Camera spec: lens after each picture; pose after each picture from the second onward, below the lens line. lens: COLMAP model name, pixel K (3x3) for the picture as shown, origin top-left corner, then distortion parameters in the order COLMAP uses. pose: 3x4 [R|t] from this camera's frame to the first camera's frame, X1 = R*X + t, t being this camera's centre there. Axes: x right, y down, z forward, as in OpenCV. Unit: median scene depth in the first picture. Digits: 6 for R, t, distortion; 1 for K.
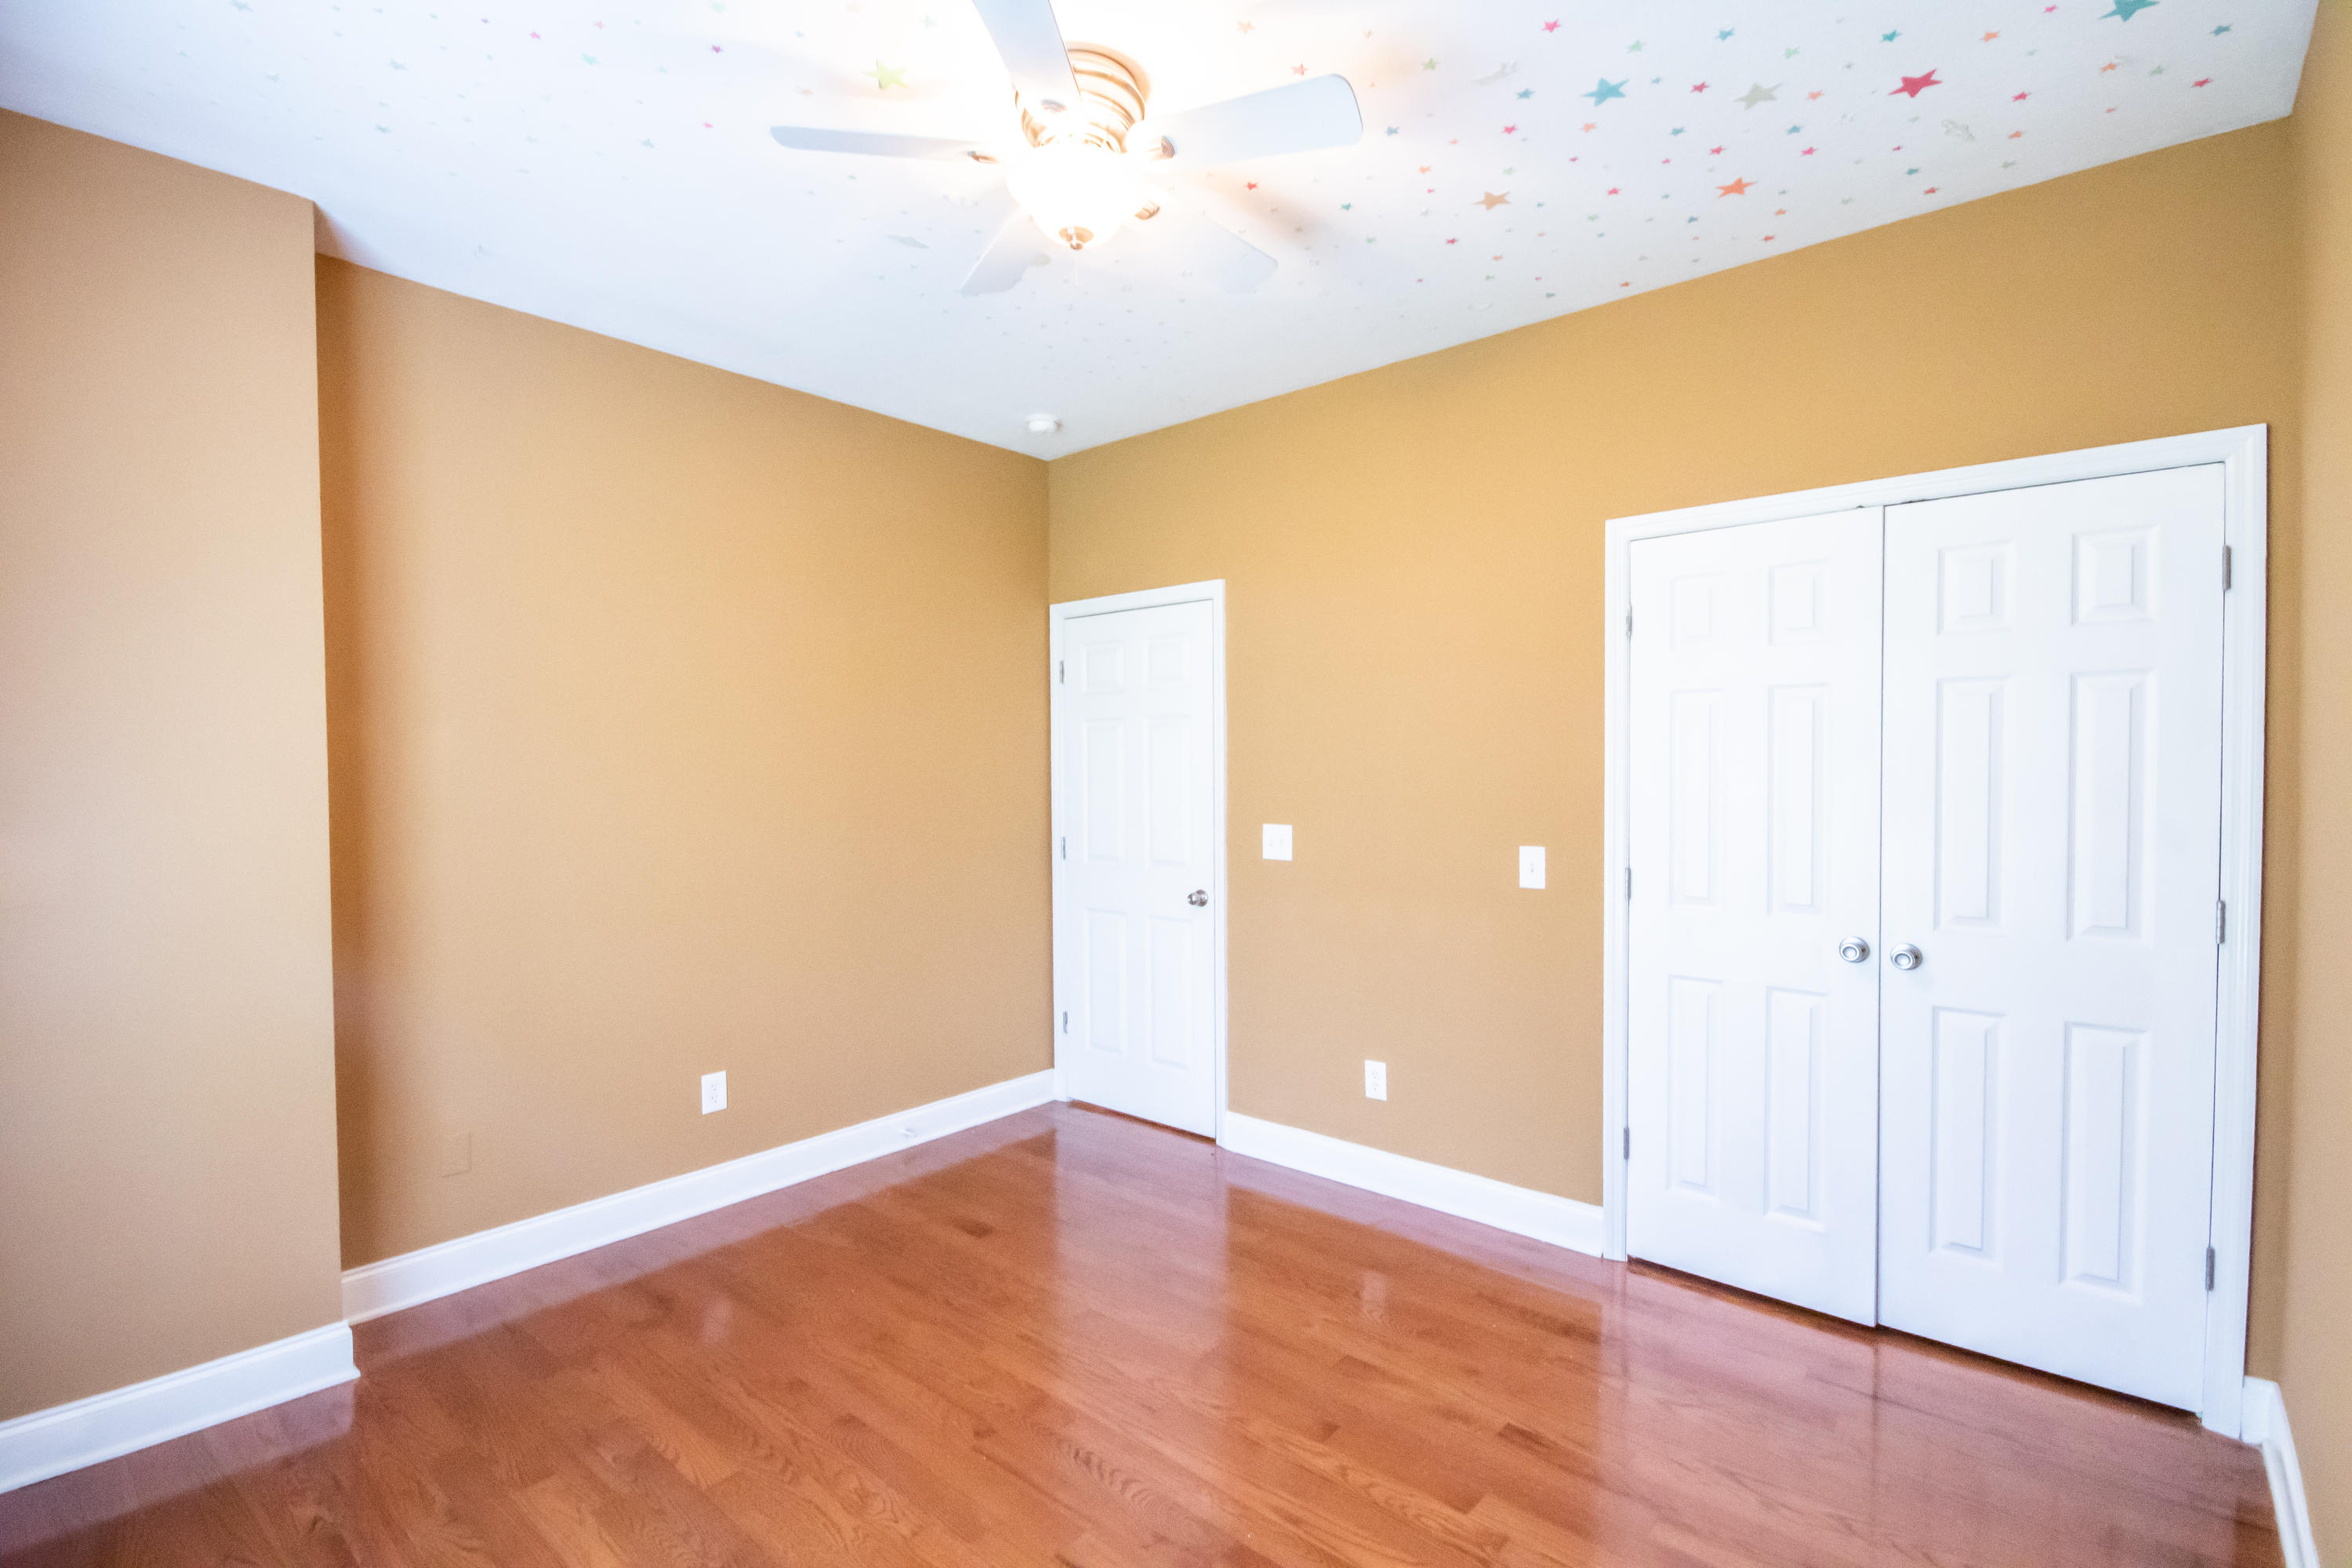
lens RADIAL K [[1085.5, 0, 1195.0], [0, 1085.5, 796.9], [0, 0, 1]] dist [-0.004271, -0.005813]
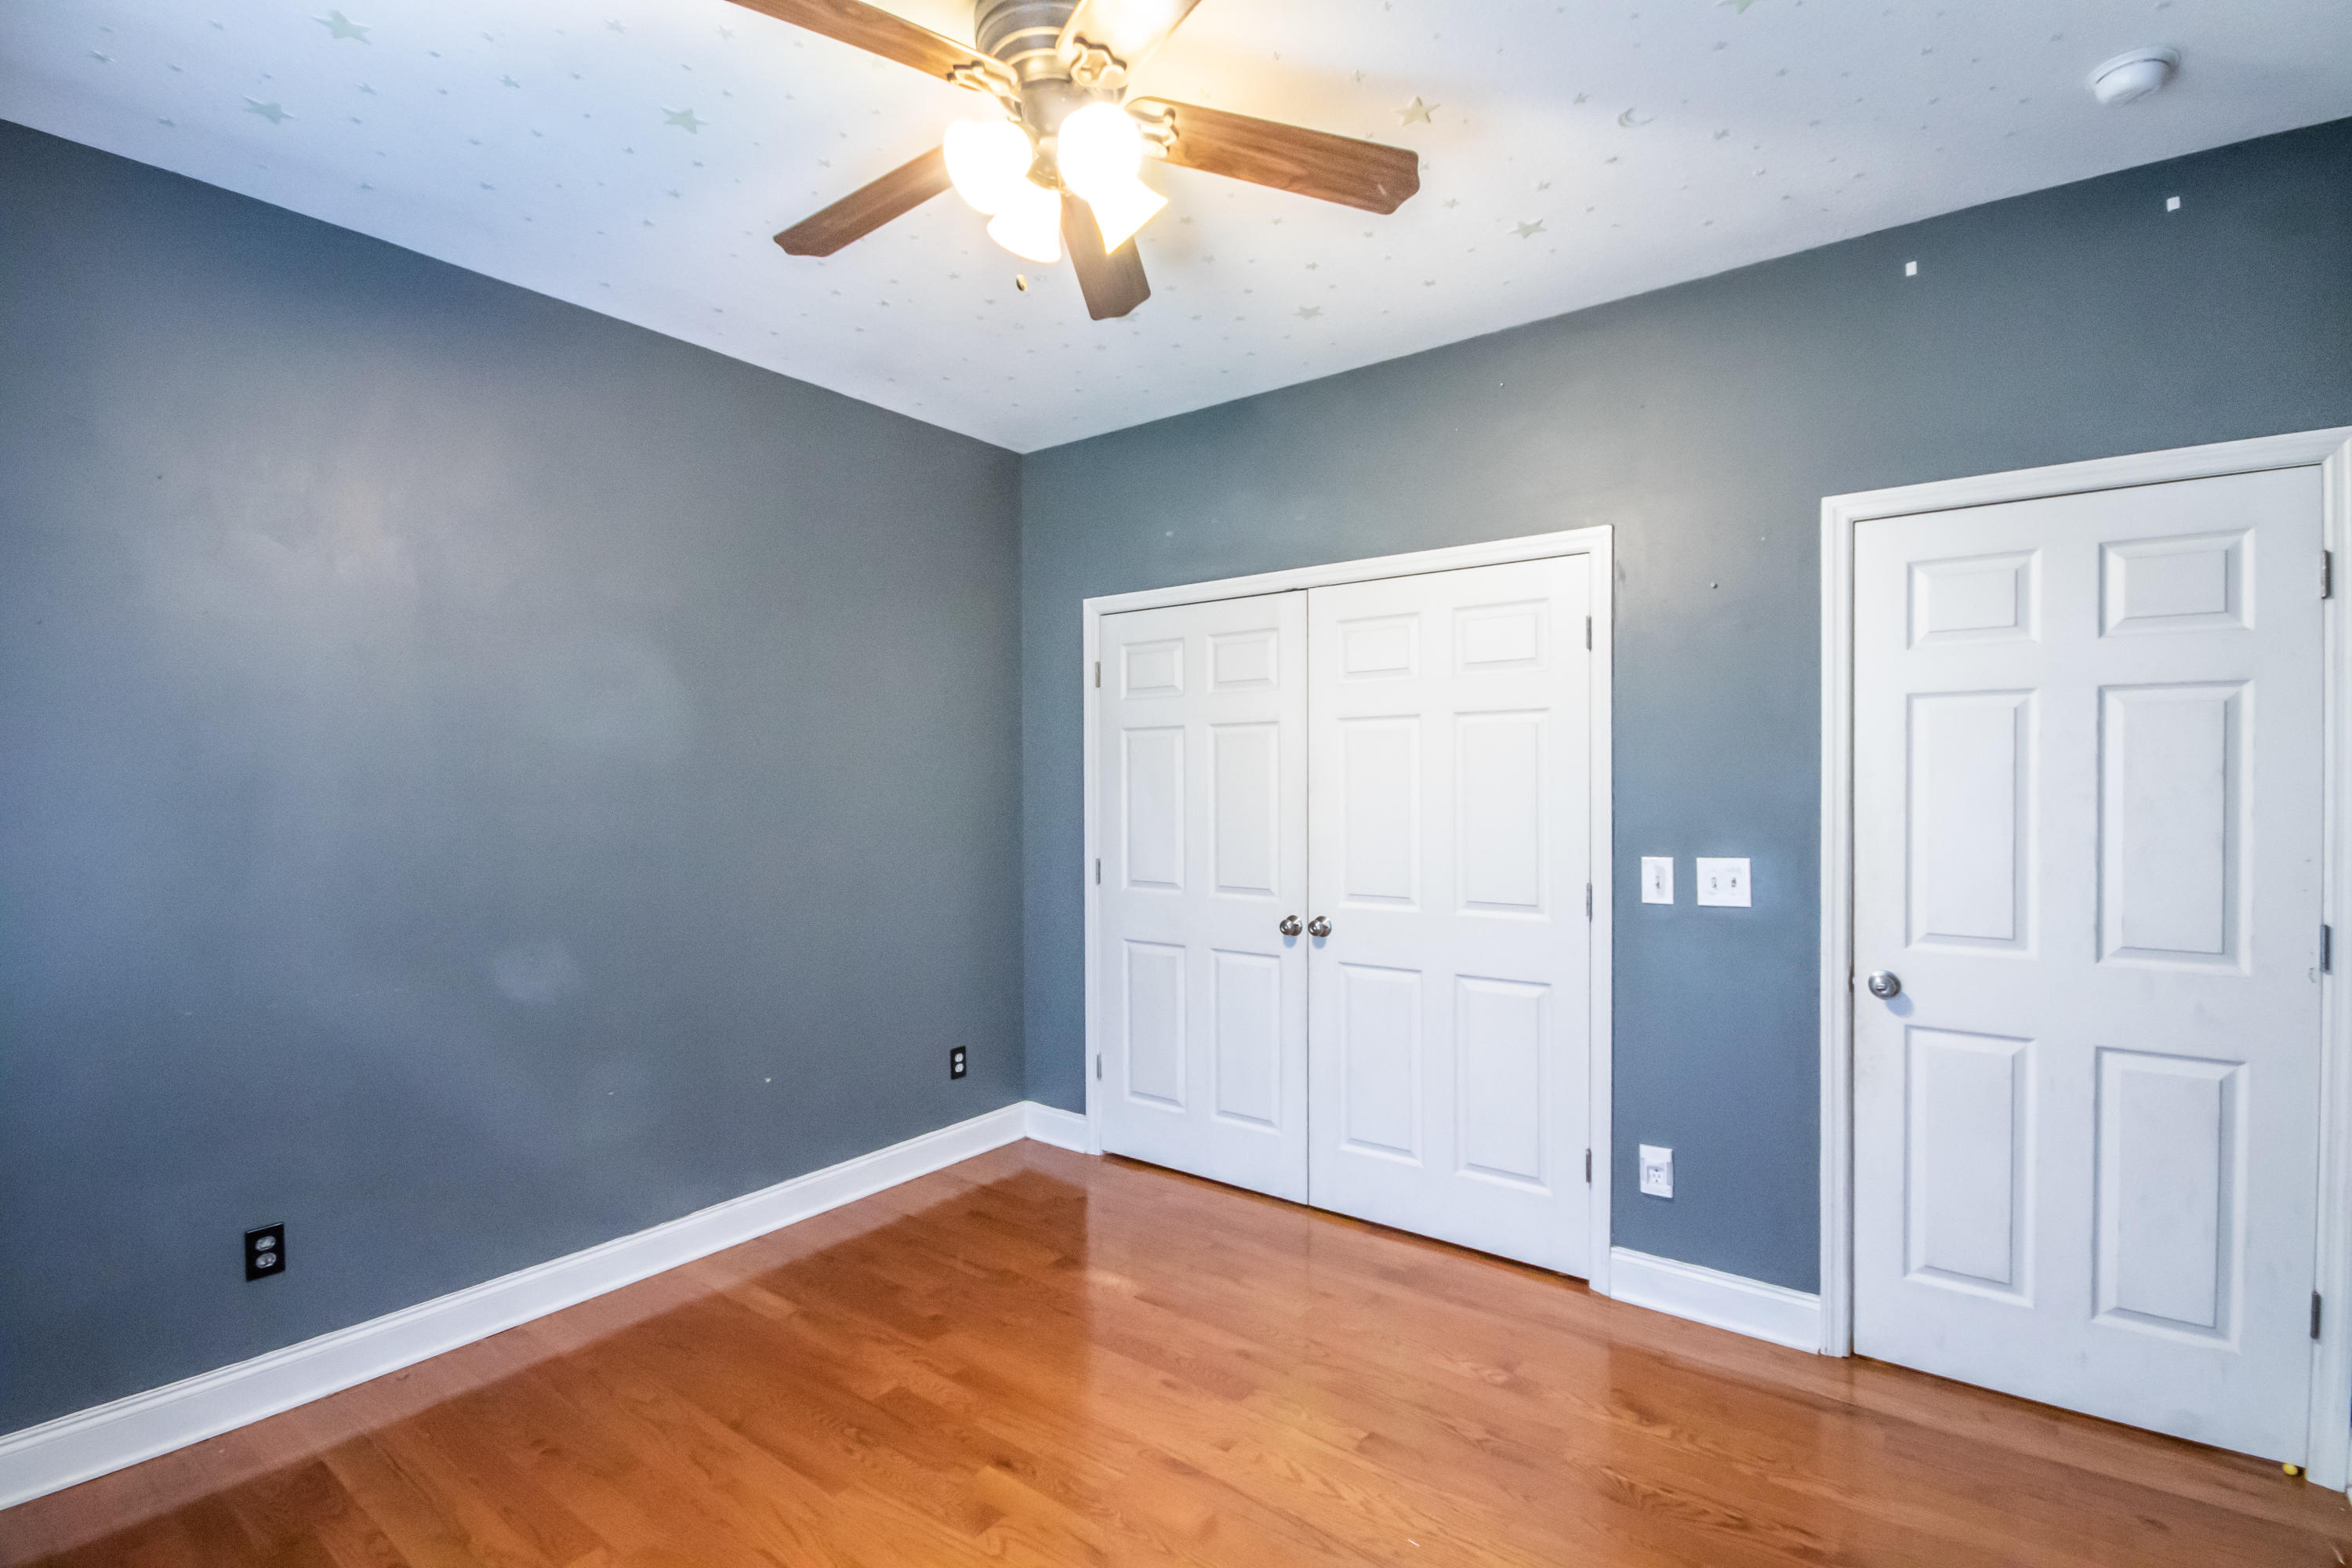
lens RADIAL K [[1085.5, 0, 1154.4], [0, 1085.5, 797.2], [0, 0, 1]] dist [-0.004271, -0.005813]
pose [[0.998834, 0.002470, 0.048220, -0.118267], [-0.001855, 0.999916, -0.012798, -0.002057], [-0.048248, 0.012694, 0.998755, 0.102321]]
